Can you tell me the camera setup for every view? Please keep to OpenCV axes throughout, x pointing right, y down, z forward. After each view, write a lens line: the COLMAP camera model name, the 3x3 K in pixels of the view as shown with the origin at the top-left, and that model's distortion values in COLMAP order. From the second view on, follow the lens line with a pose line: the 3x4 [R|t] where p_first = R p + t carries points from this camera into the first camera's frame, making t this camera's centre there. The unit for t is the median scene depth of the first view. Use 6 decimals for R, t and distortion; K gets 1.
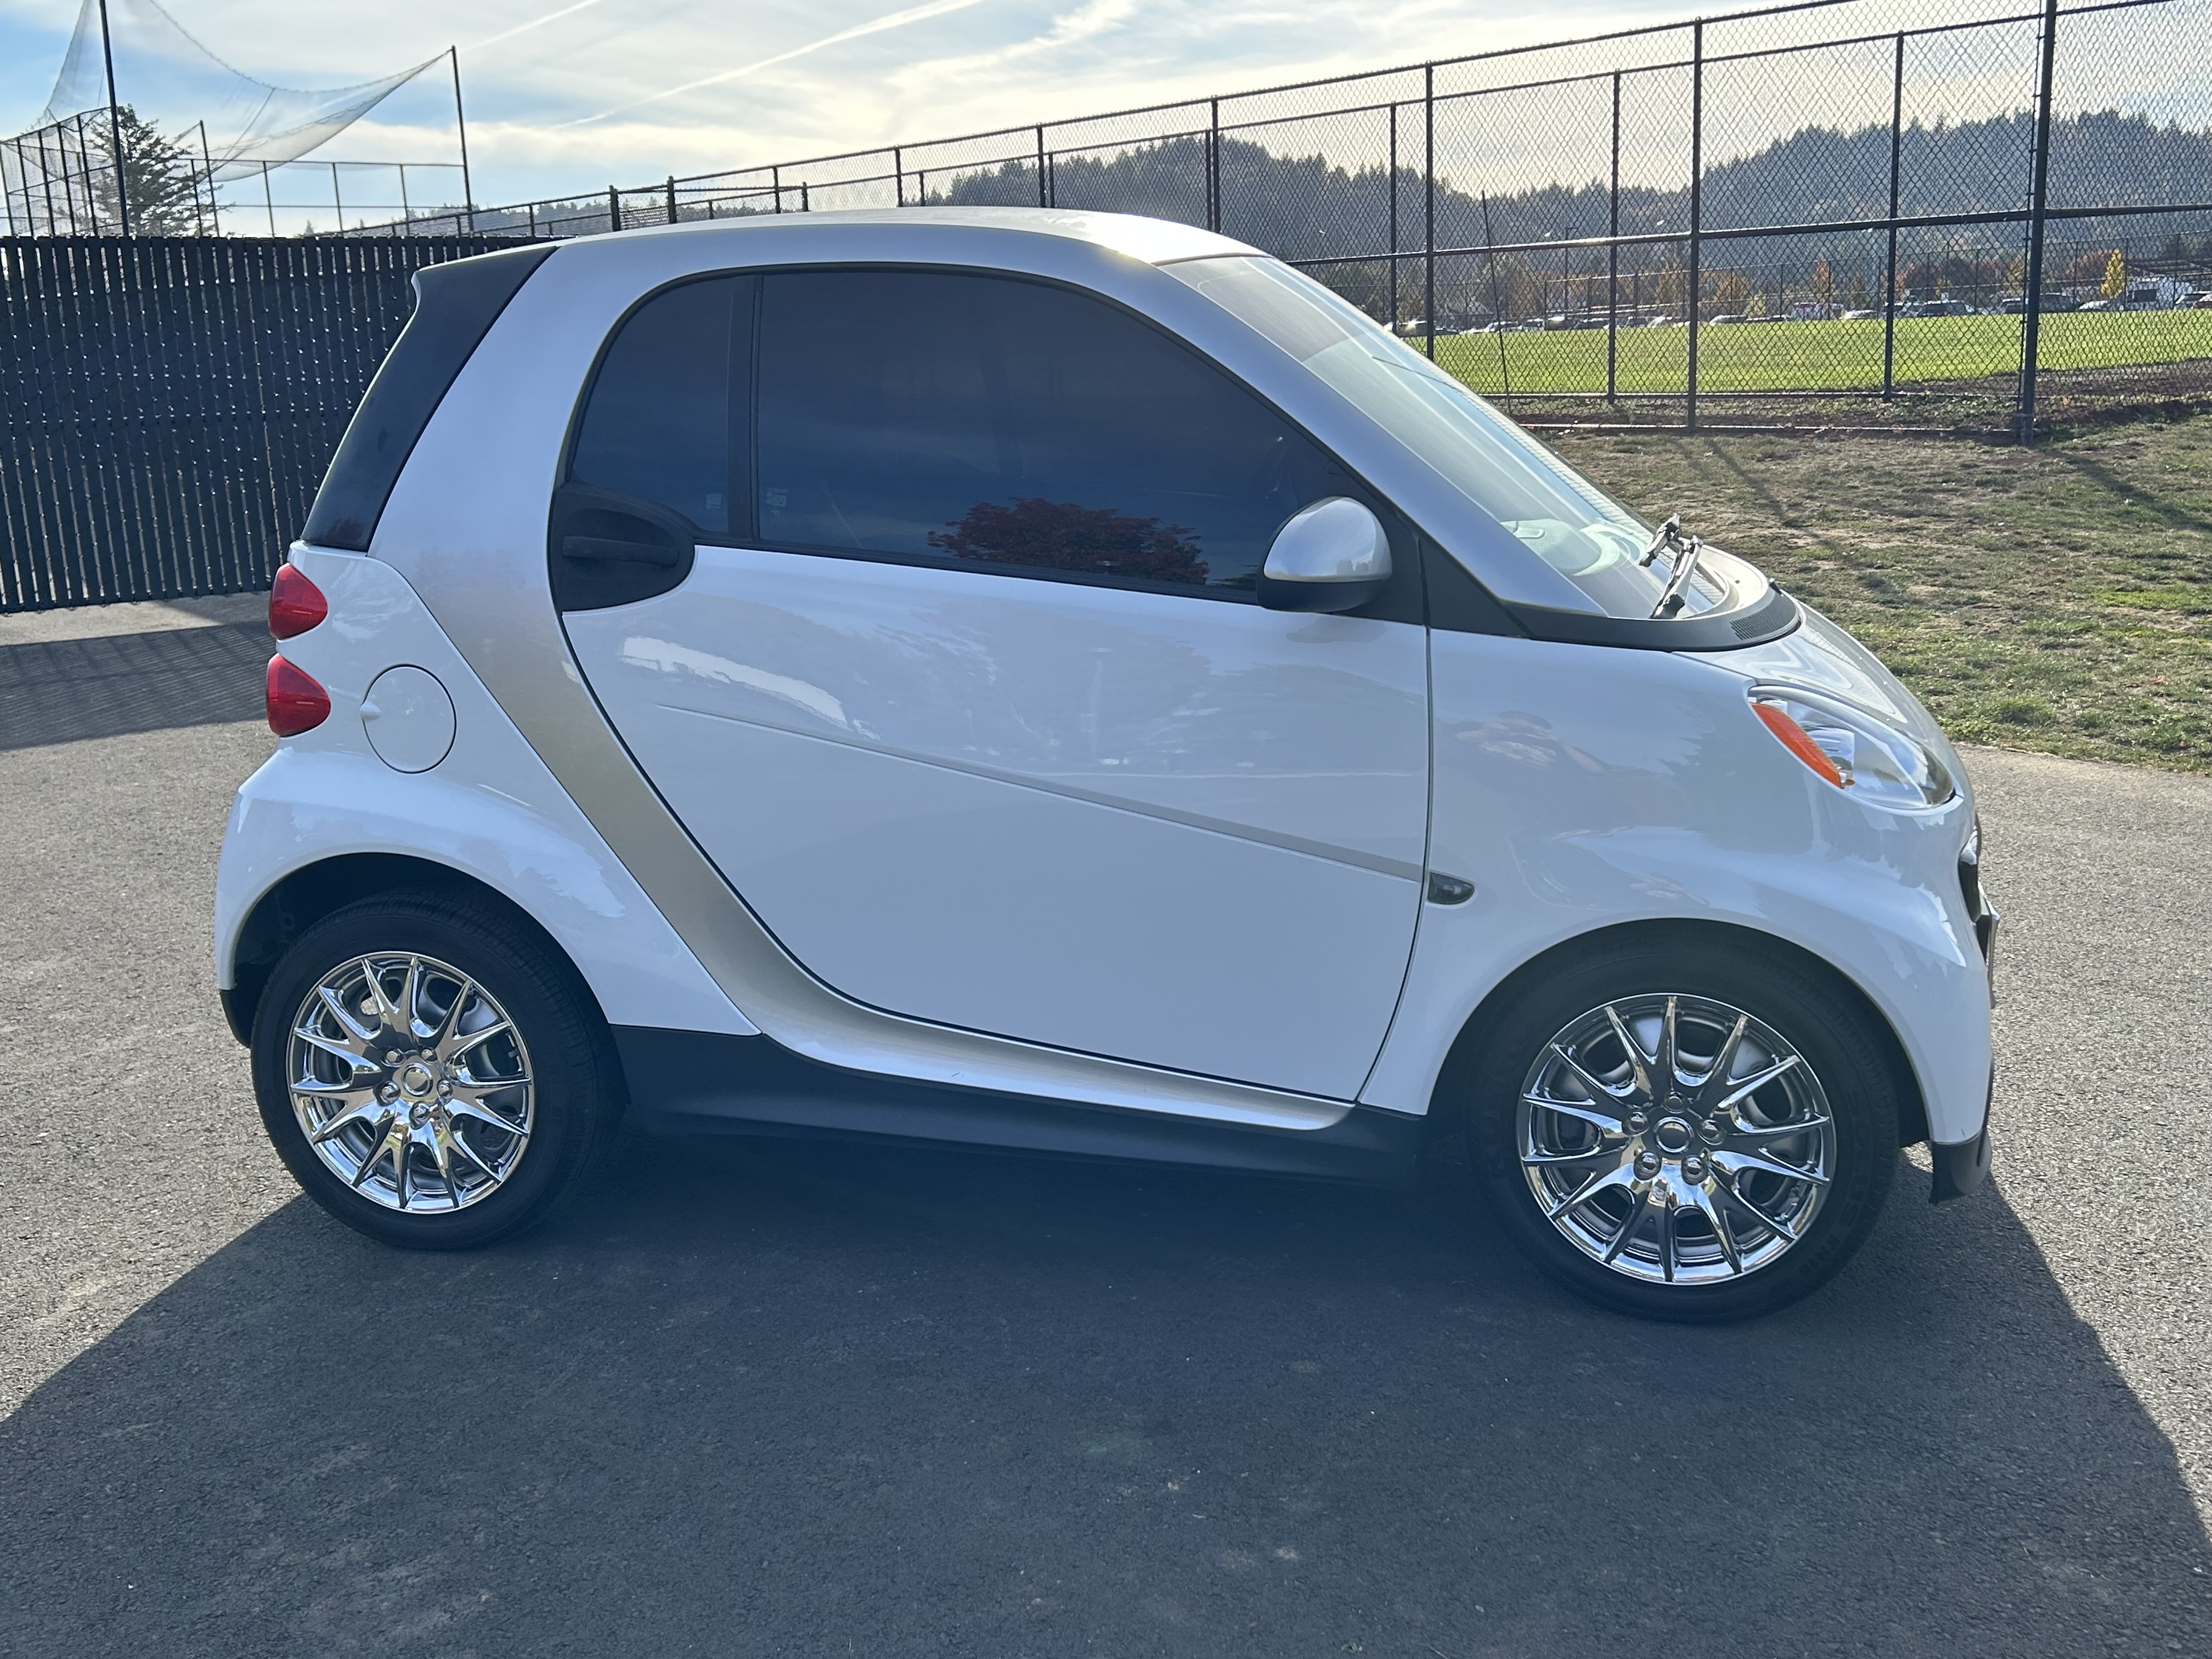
lens RADIAL K [[2247.6, 0, 1113.2], [0, 2247.6, 839.8], [0, 0, 1]] dist [0.019326, 0.000000]
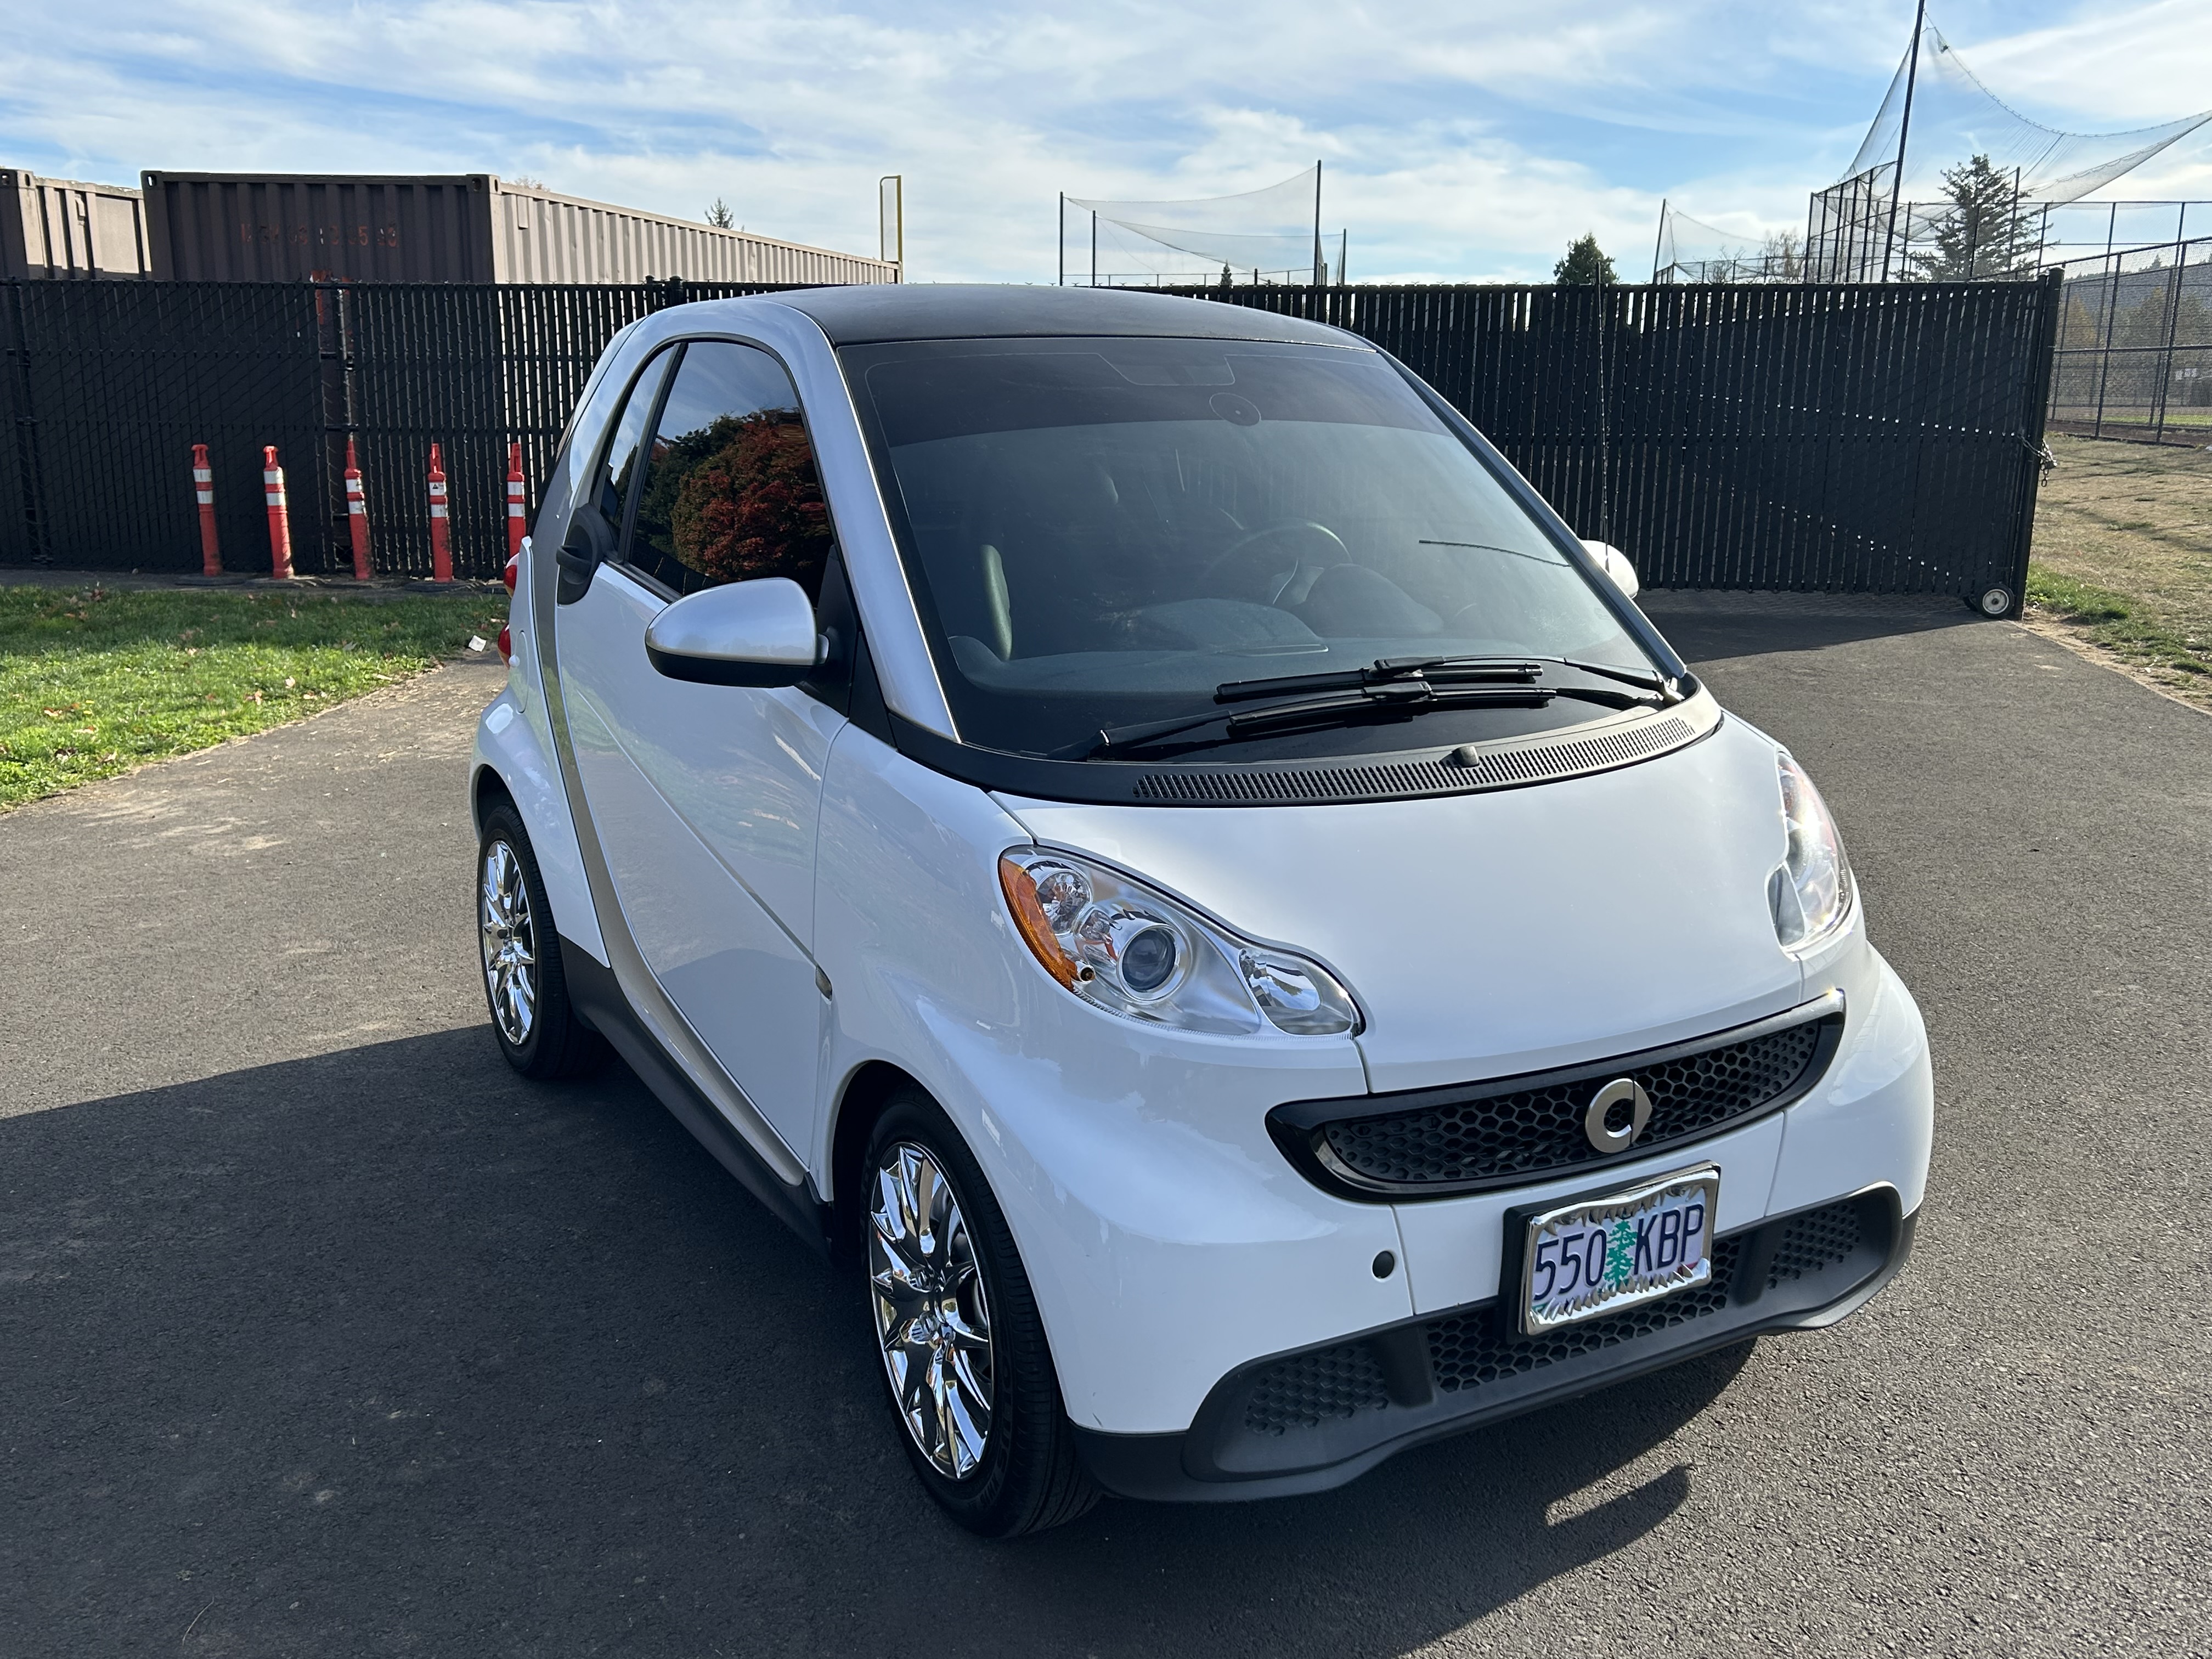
lens RADIAL K [[1982.4, 0, 1121.5], [0, 1982.4, 816.9], [0, 0, 1]] dist [0.053857, -0.031160]
pose [[0.693680, 0.196561, -0.692945, 0.164909], [-0.193339, 0.977551, 0.083749, -0.029659], [0.693851, 0.075878, 0.716110, 0.089152]]
